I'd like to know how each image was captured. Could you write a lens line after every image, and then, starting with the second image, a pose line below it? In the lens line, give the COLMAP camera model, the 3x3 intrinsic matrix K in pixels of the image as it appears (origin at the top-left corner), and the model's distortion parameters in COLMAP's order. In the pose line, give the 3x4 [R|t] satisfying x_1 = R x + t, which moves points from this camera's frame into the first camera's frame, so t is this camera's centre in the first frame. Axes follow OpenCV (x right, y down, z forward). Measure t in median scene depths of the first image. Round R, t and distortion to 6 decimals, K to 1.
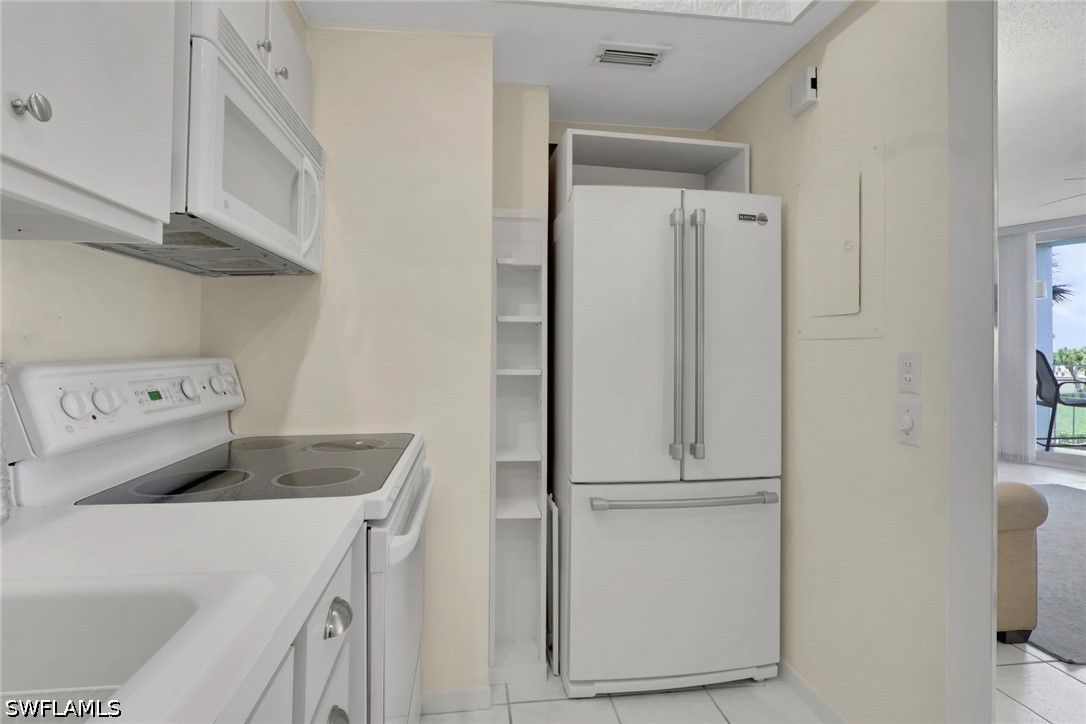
lens RADIAL K [[522.6, 0, 543.0], [0, 522.6, 362.0], [0, 0, 1]] dist [-0.001159, 0.012477]
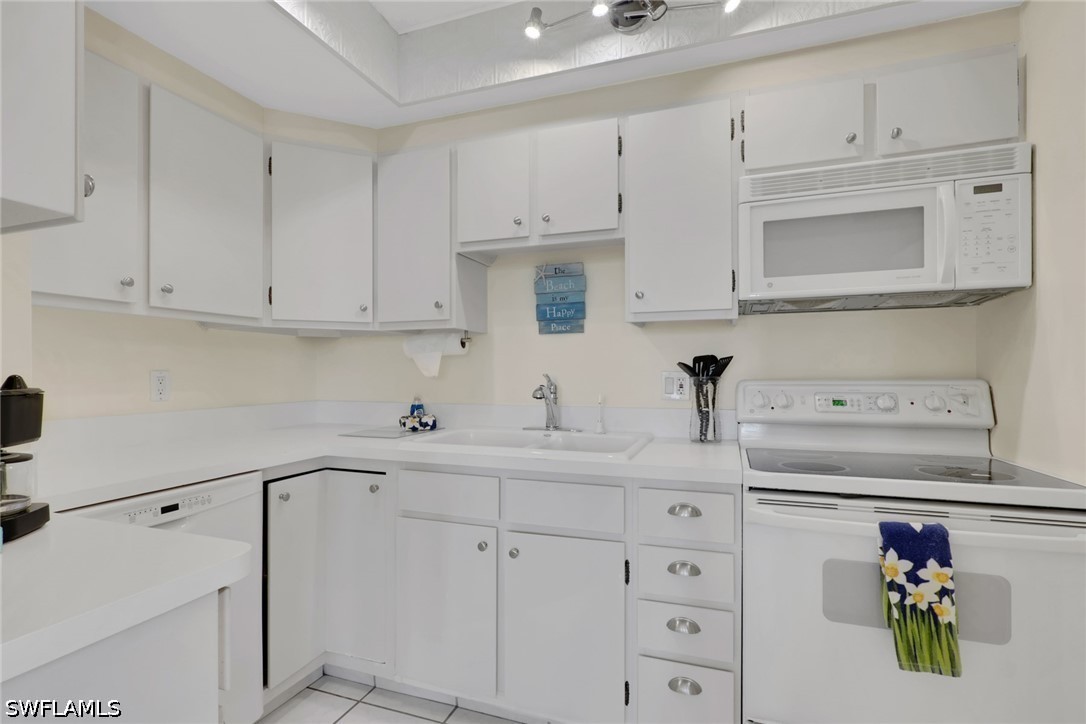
lens RADIAL K [[502.6, 0, 539.0], [0, 502.6, 372.6], [0, 0, 1]] dist [-0.003101, -0.000495]
pose [[-0.478000, 0.001076, -0.878359, 0.941092], [-0.025012, 0.999577, 0.014836, -0.022859], [0.878003, 0.029061, -0.477771, 0.928520]]
